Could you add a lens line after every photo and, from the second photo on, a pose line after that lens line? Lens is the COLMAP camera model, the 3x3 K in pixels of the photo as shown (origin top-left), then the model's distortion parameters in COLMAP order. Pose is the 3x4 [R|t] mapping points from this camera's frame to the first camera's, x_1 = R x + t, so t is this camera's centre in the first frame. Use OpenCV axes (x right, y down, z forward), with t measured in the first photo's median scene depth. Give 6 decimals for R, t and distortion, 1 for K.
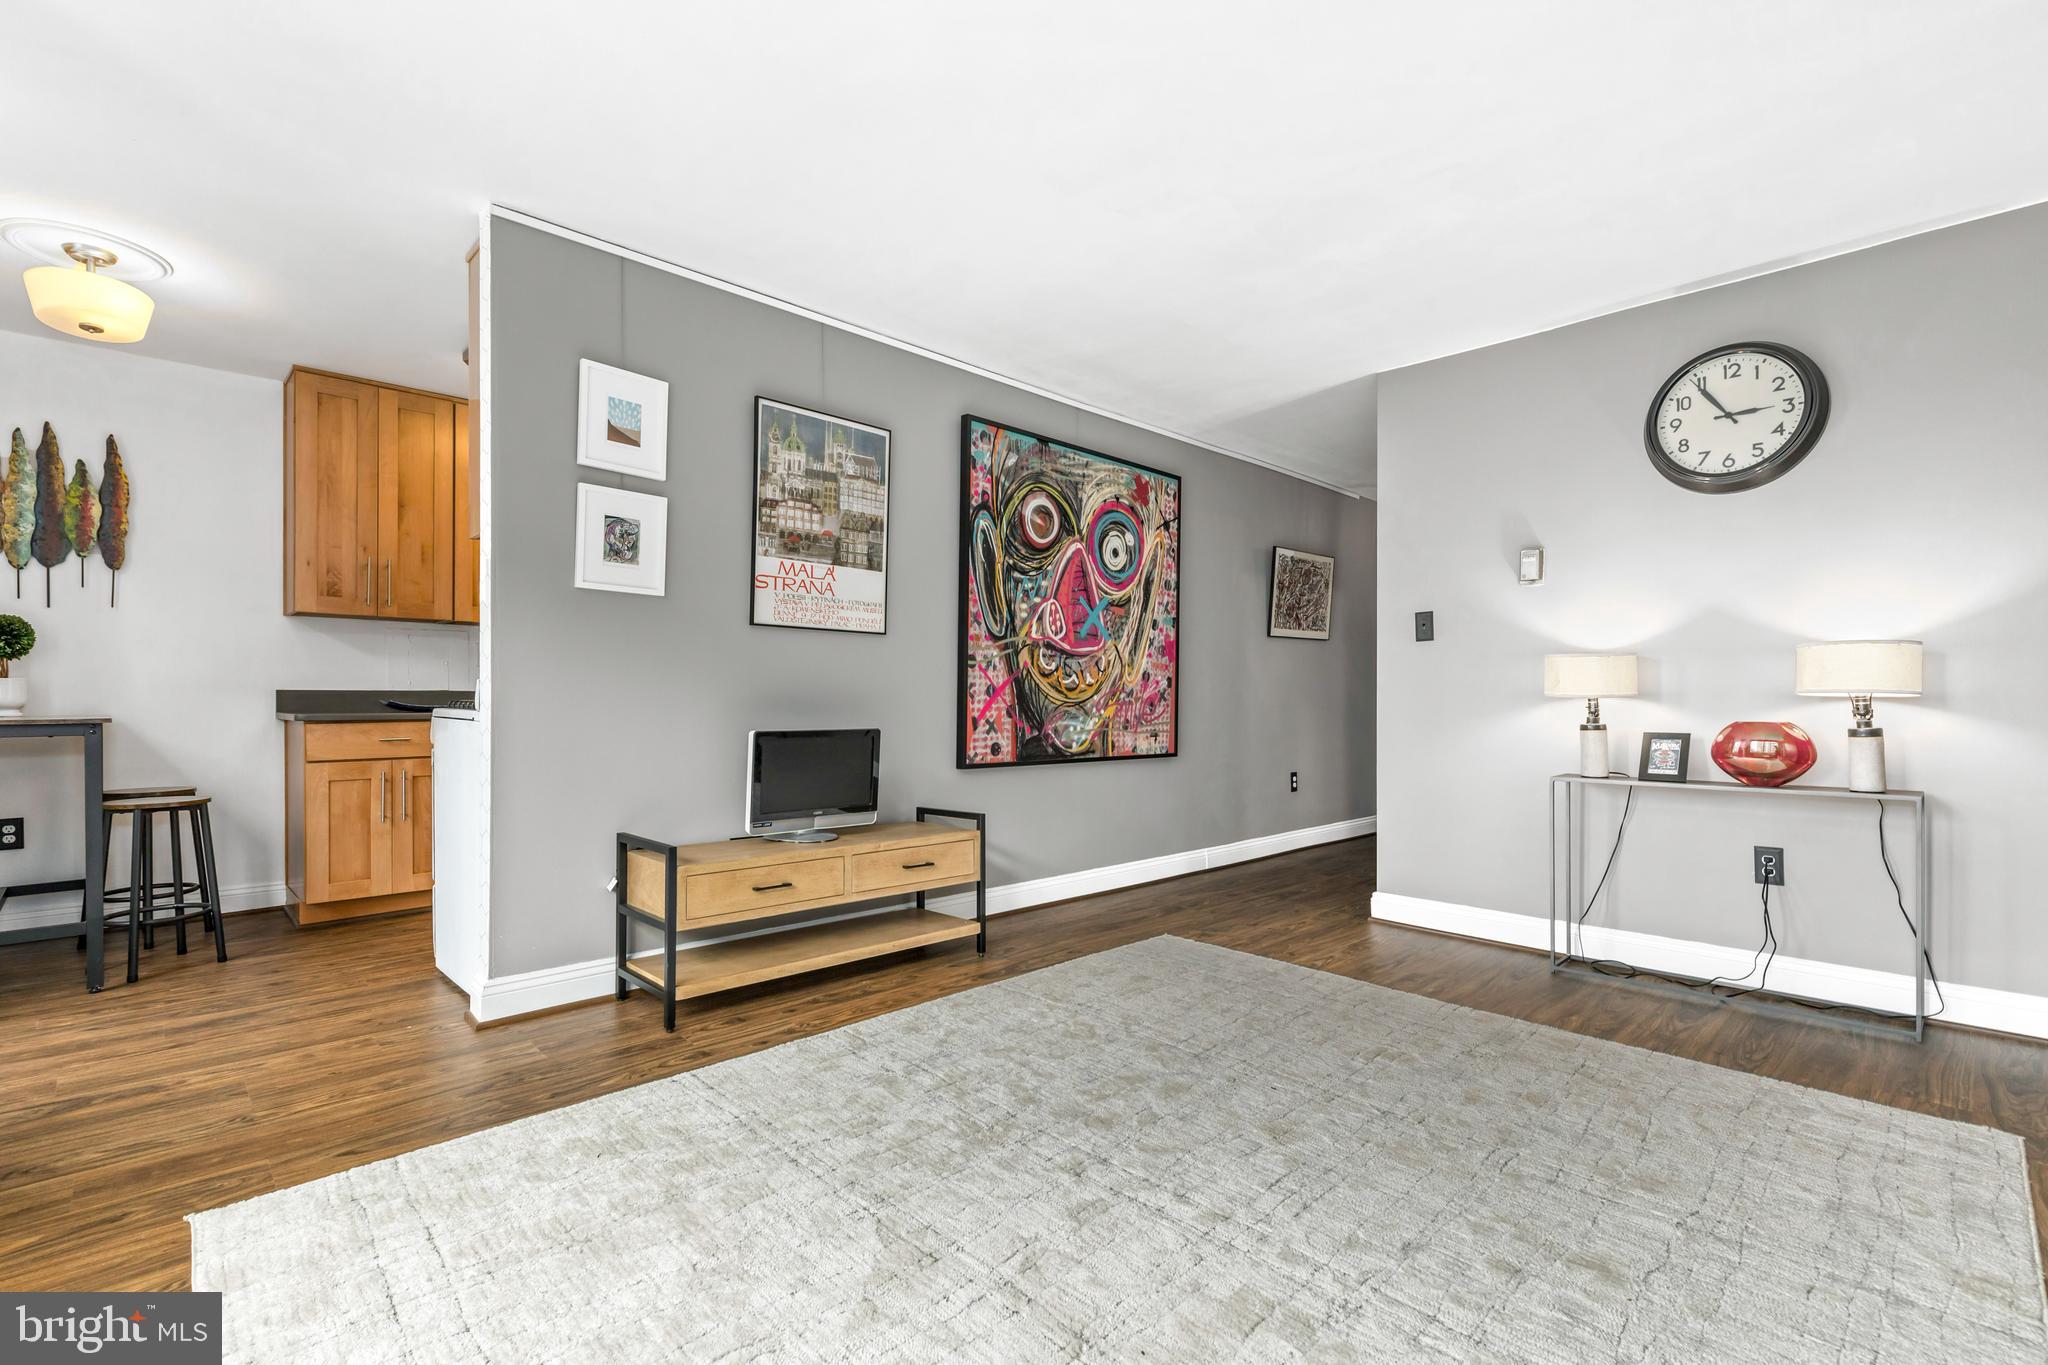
lens RADIAL K [[912.2, 0, 1025.0], [0, 912.2, 699.3], [0, 0, 1]] dist [-0.001681, 0.000388]
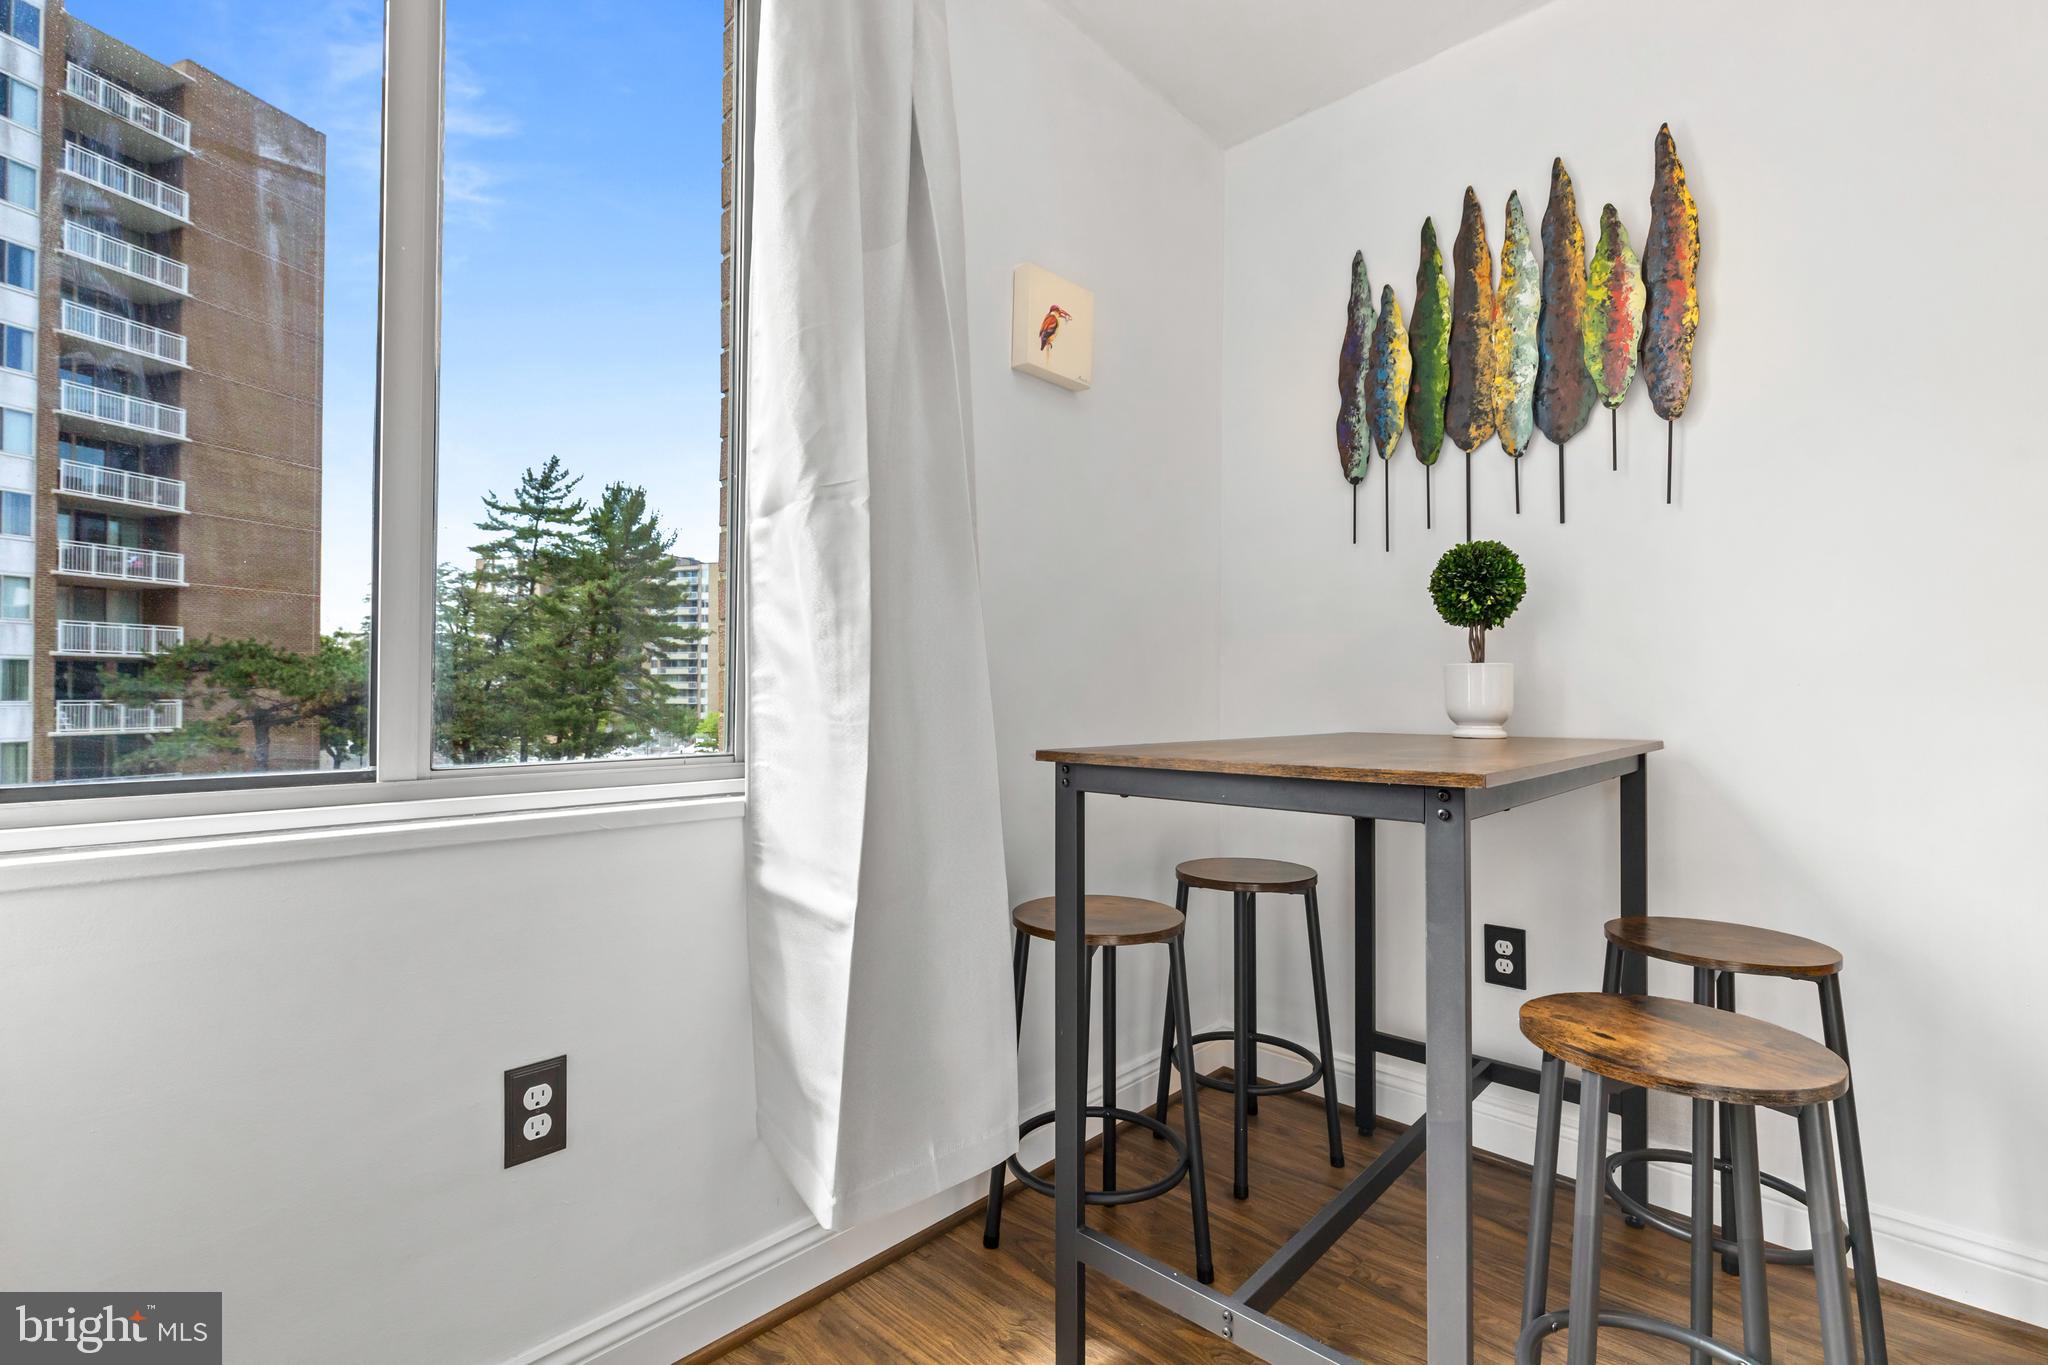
lens RADIAL K [[912.2, 0, 1021.9], [0, 912.2, 687.3], [0, 0, 1]] dist [-0.001681, 0.000388]
pose [[0.043140, -0.006073, -0.999051, -0.570835], [-0.006537, 0.999958, -0.006361, -0.004275], [0.999048, 0.006805, 0.043098, 0.669931]]
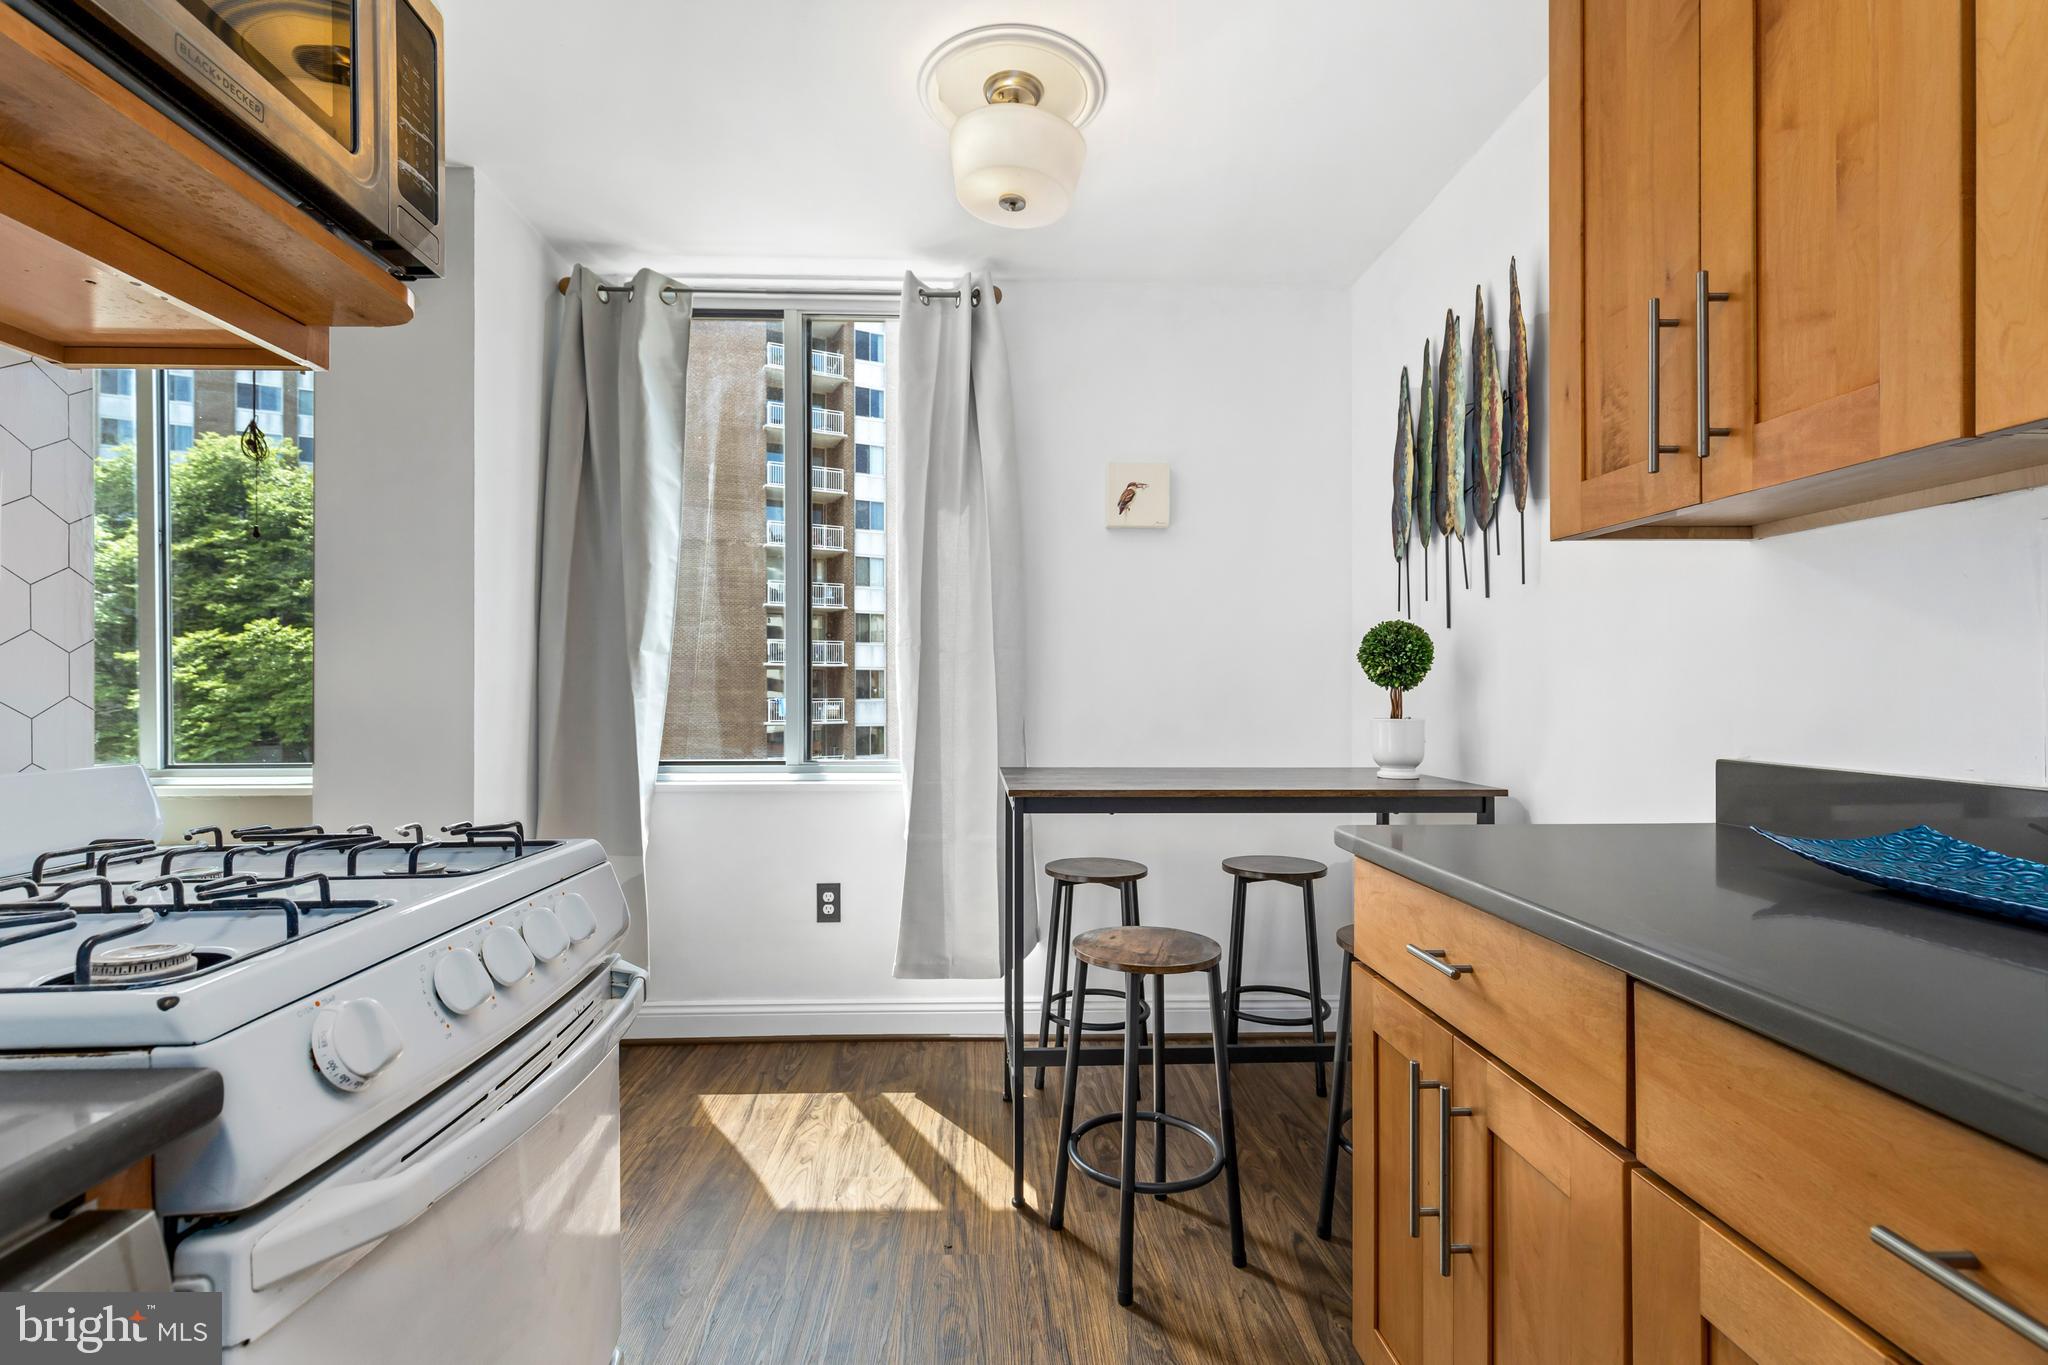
lens RADIAL K [[912.2, 0, 1028.7], [0, 912.2, 693.5], [0, 0, 1]] dist [-0.001681, 0.000388]
pose [[-0.661006, 0.003126, -0.750374, -0.427030], [-0.002633, 0.999976, 0.006485, -0.041367], [0.750376, 0.006262, -0.660982, 1.153709]]
